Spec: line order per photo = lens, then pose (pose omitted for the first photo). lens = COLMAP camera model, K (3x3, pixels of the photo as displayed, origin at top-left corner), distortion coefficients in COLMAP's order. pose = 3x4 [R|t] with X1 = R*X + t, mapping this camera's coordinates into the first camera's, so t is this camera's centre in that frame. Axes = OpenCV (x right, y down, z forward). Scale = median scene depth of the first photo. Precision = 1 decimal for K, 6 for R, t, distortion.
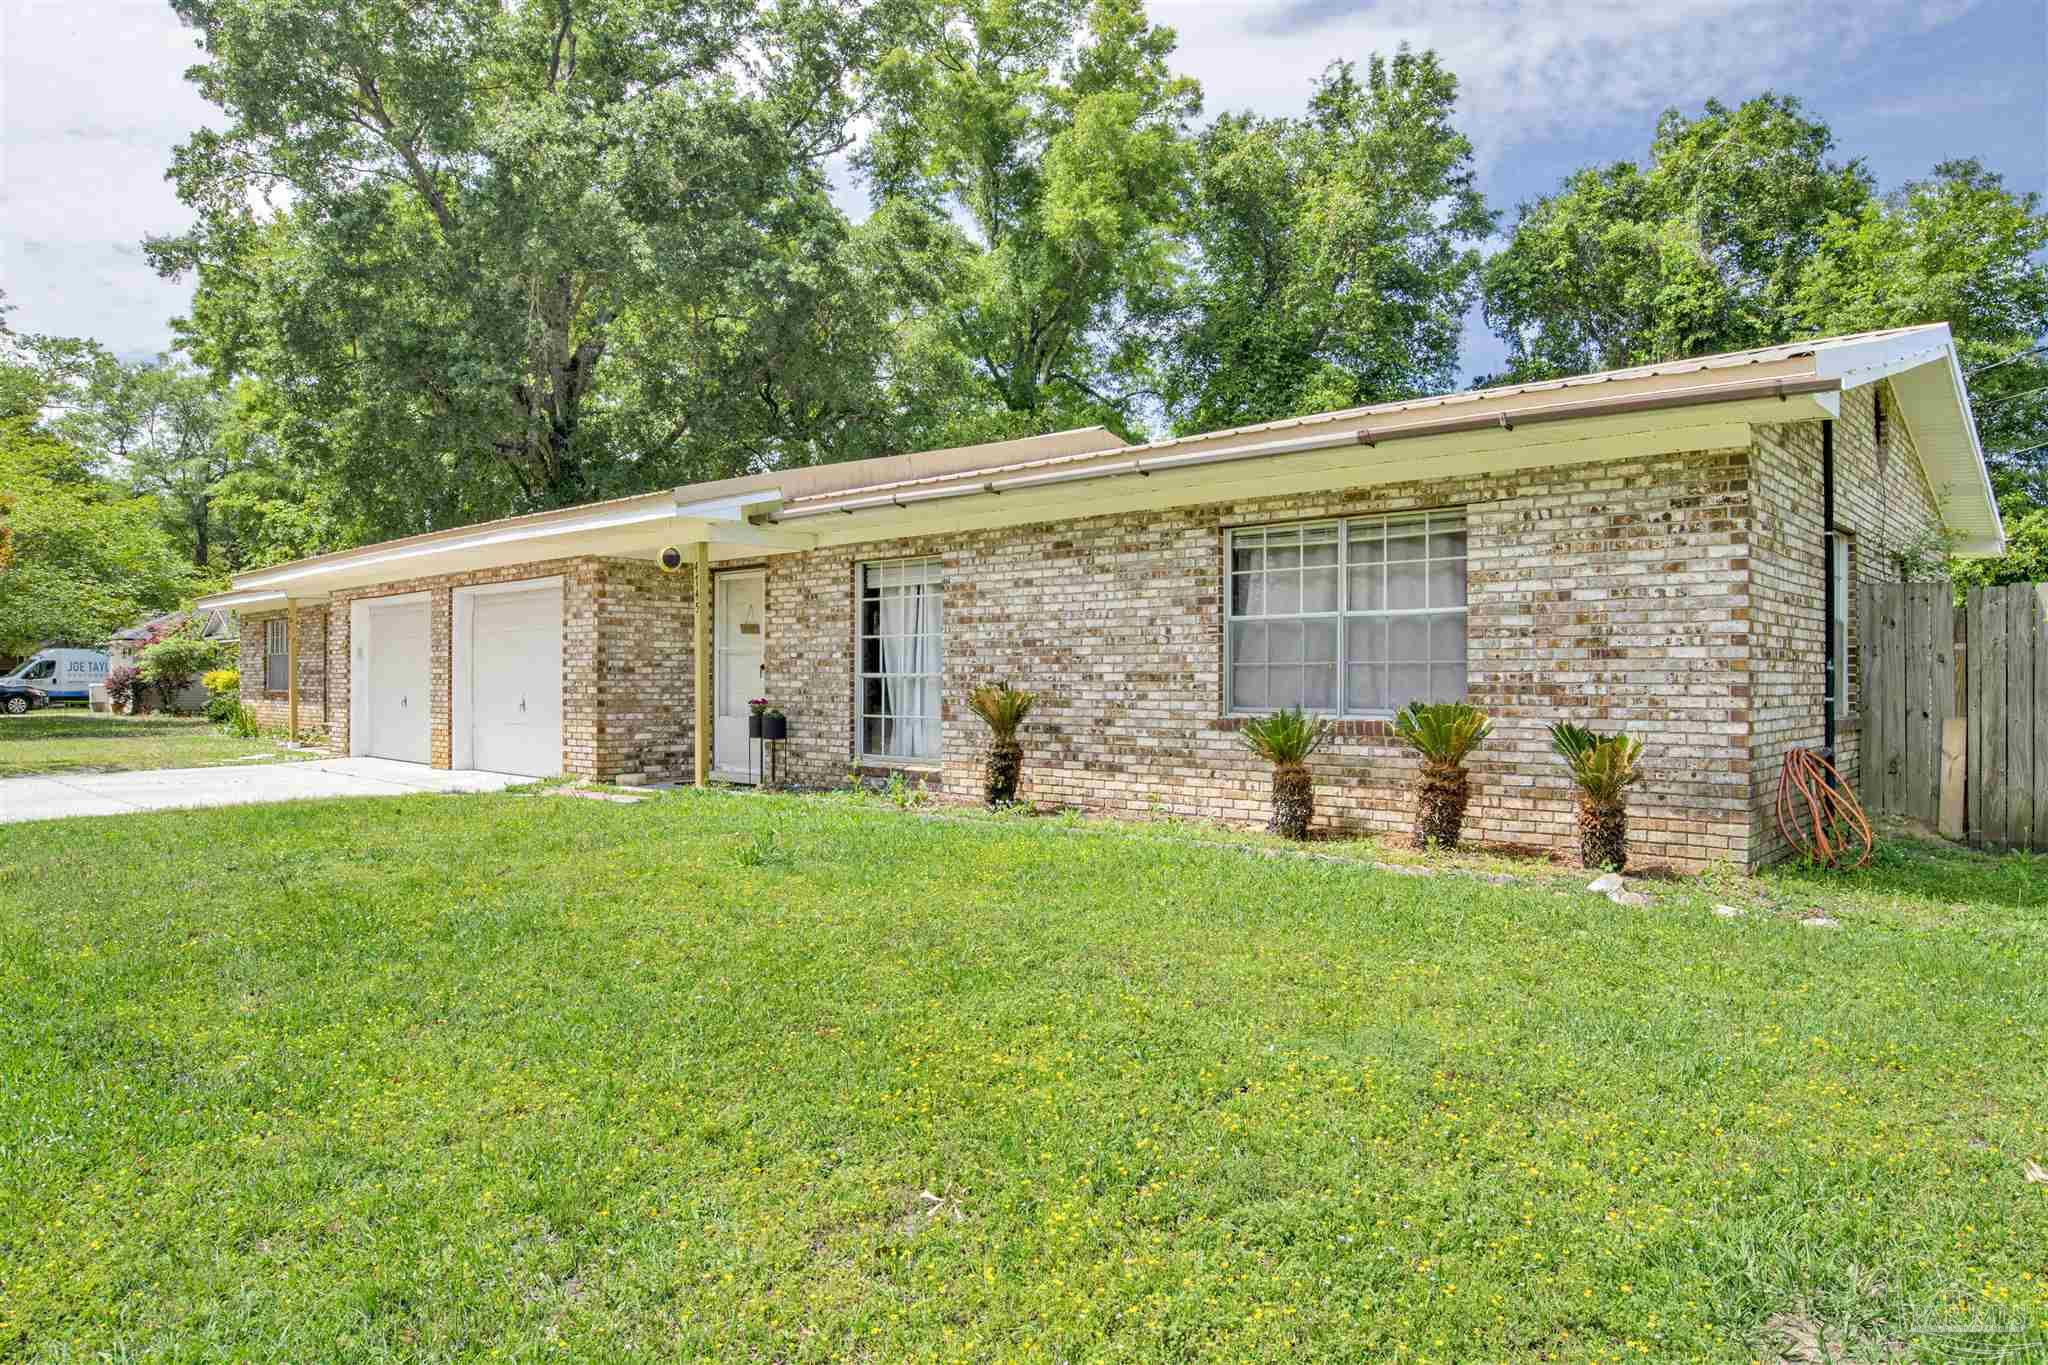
lens RADIAL K [[1264.8, 0, 1024.0], [0, 1264.8, 682.5], [0, 0, 1]] dist [-0.059400, 0.001270]
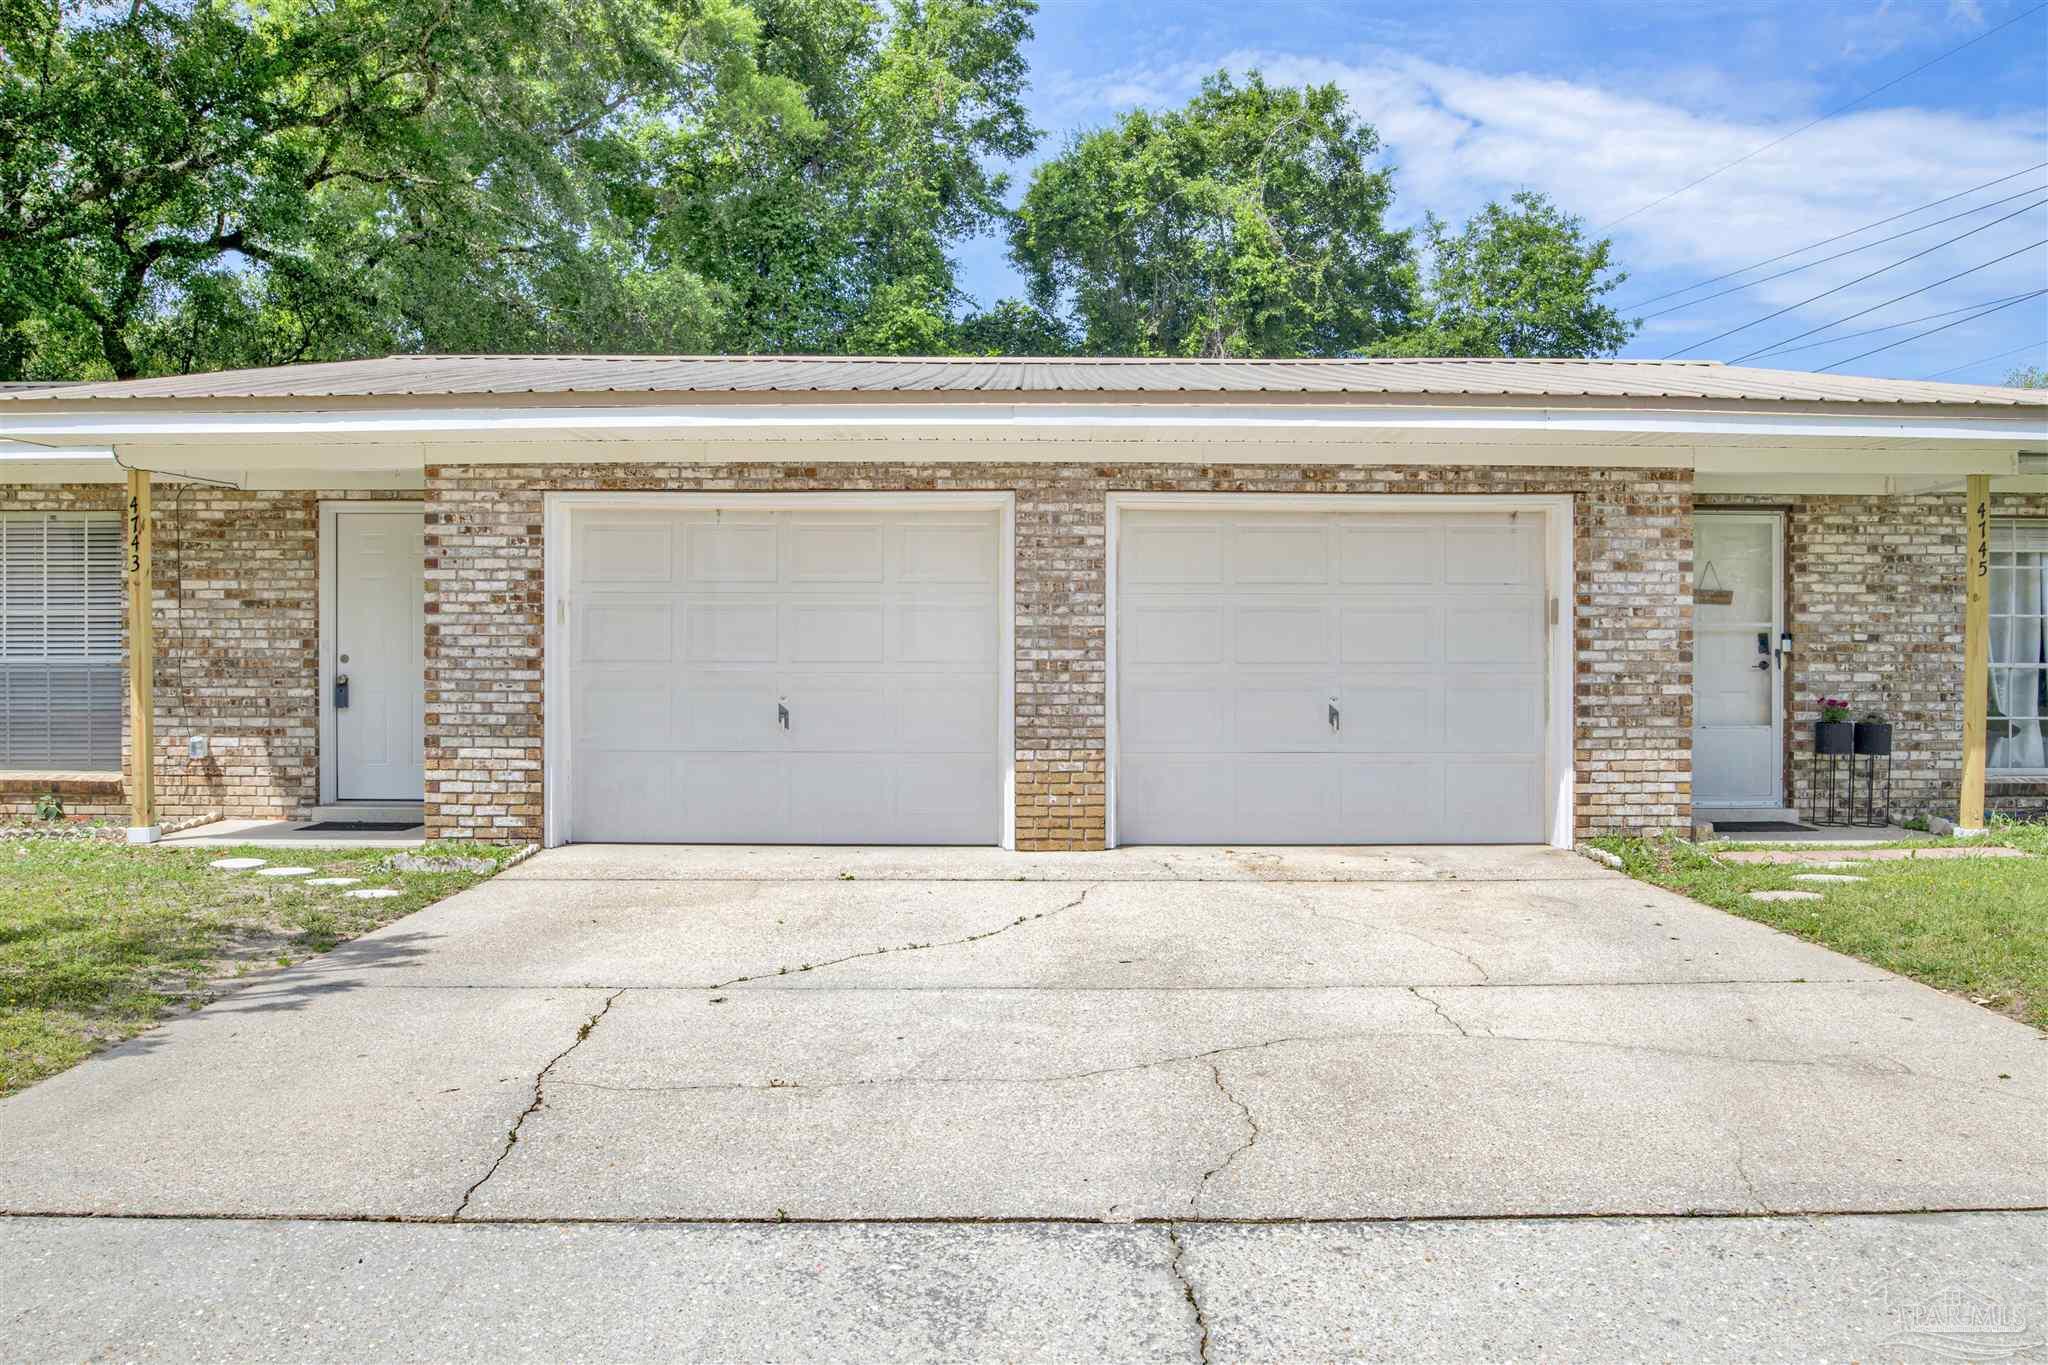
lens RADIAL K [[1504.0, 0, 1024.0], [0, 1504.0, 682.5], [0, 0, 1]] dist [-0.053095, 0.007926]
pose [[0.734454, -0.009916, 0.678586, -1.137313], [0.000833, 0.999906, 0.013710, -0.008031], [-0.678658, -0.009504, 0.734393, 0.722484]]
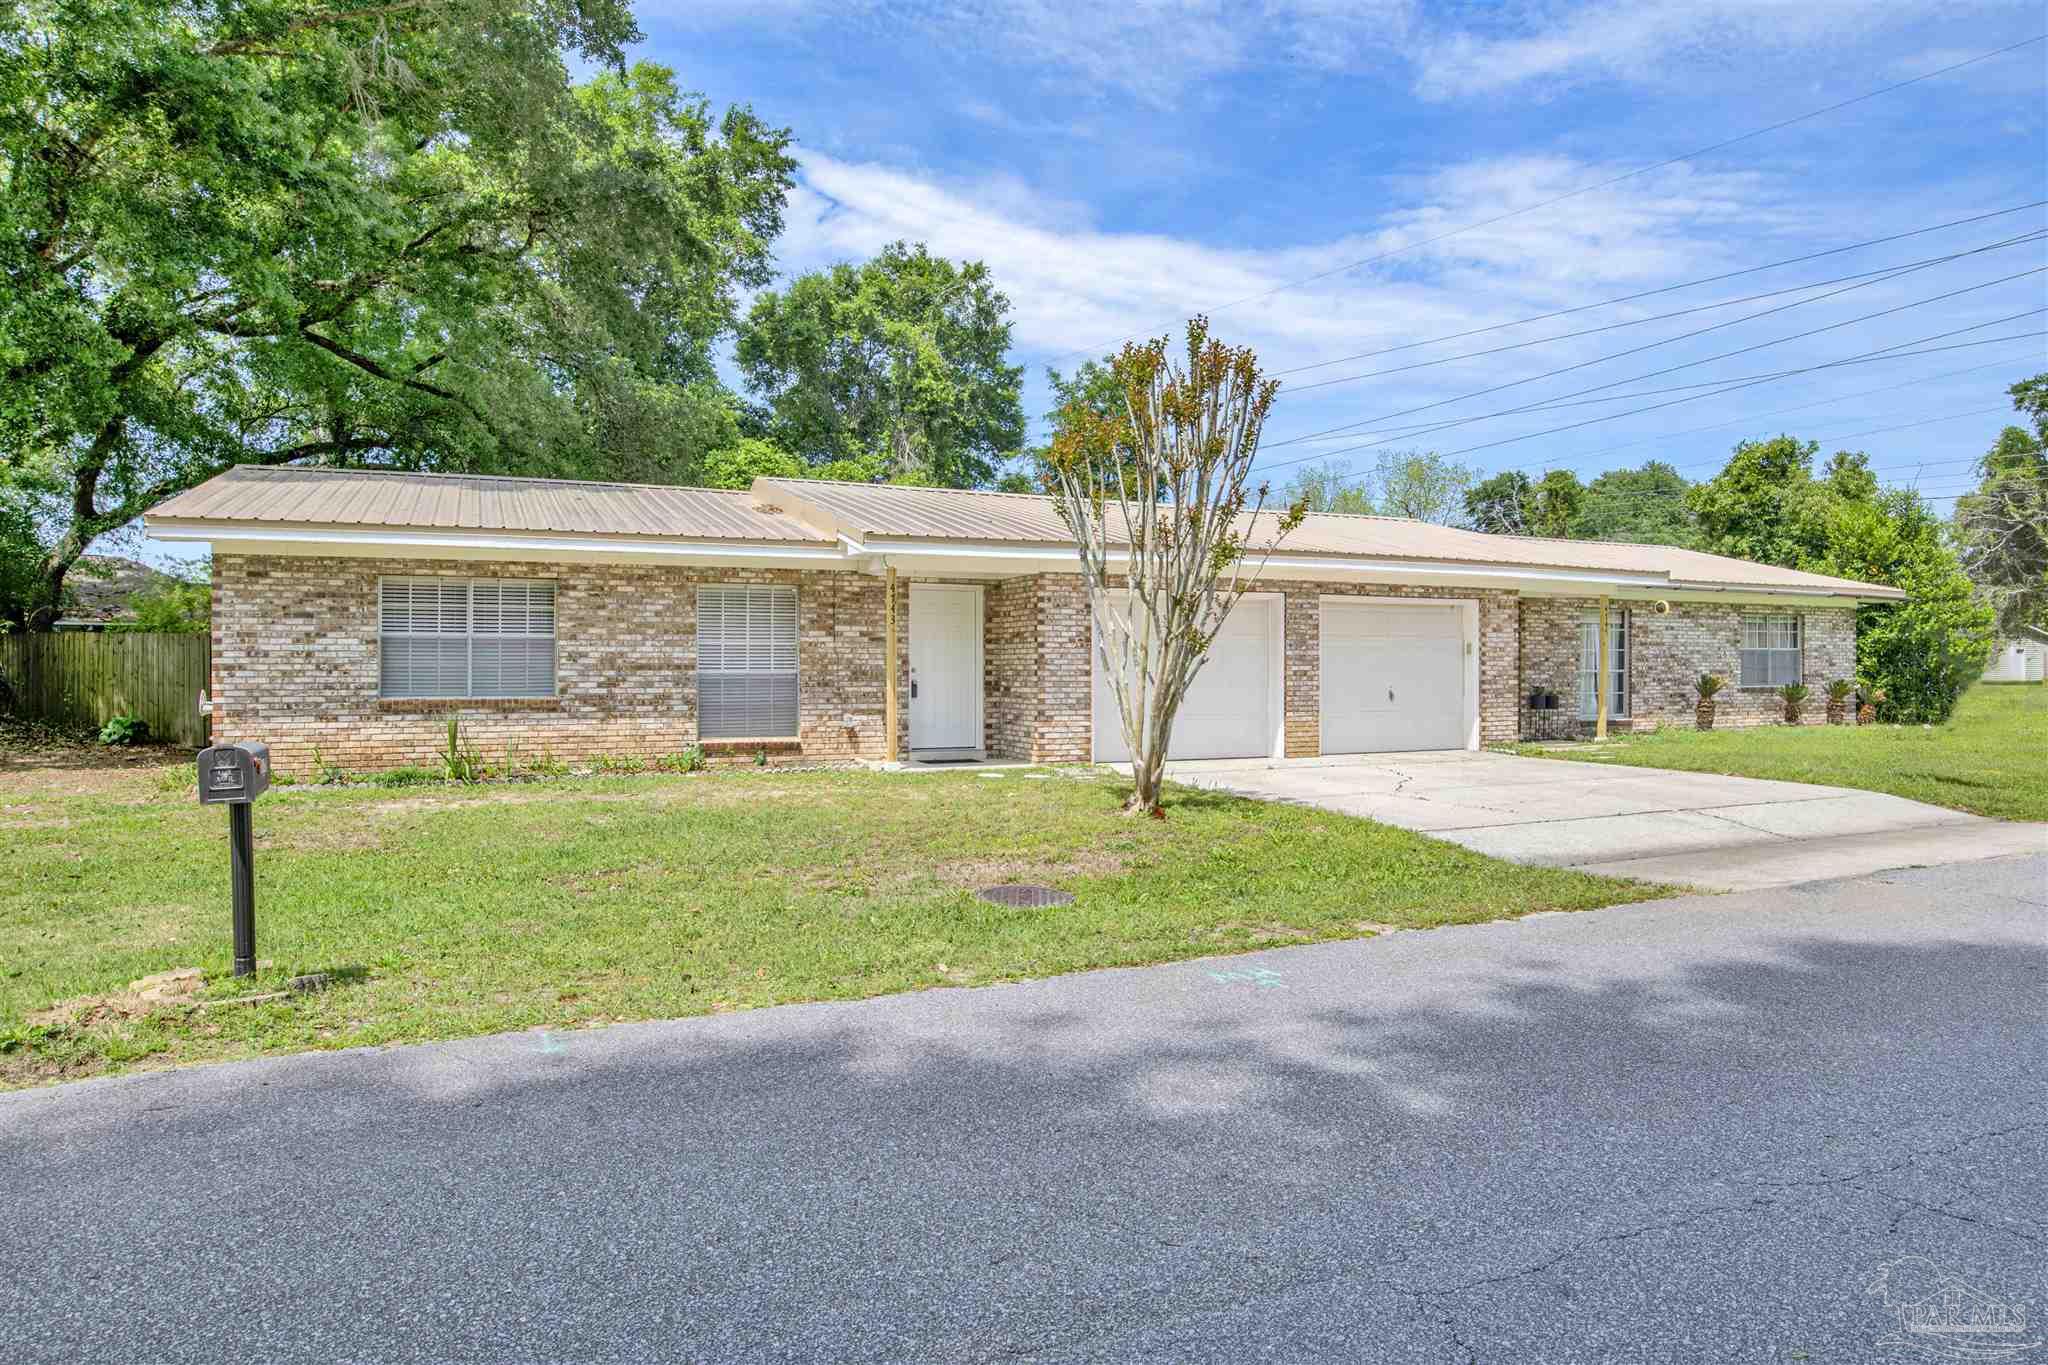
lens RADIAL K [[1264.8, 0, 1024.0], [0, 1264.8, 682.5], [0, 0, 1]] dist [-0.059400, 0.001270]
pose [[0.390715, -0.014539, 0.920397, -2.030020], [0.002023, 0.999886, 0.014936, -0.017258], [-0.920510, -0.003974, 0.390700, 1.010667]]
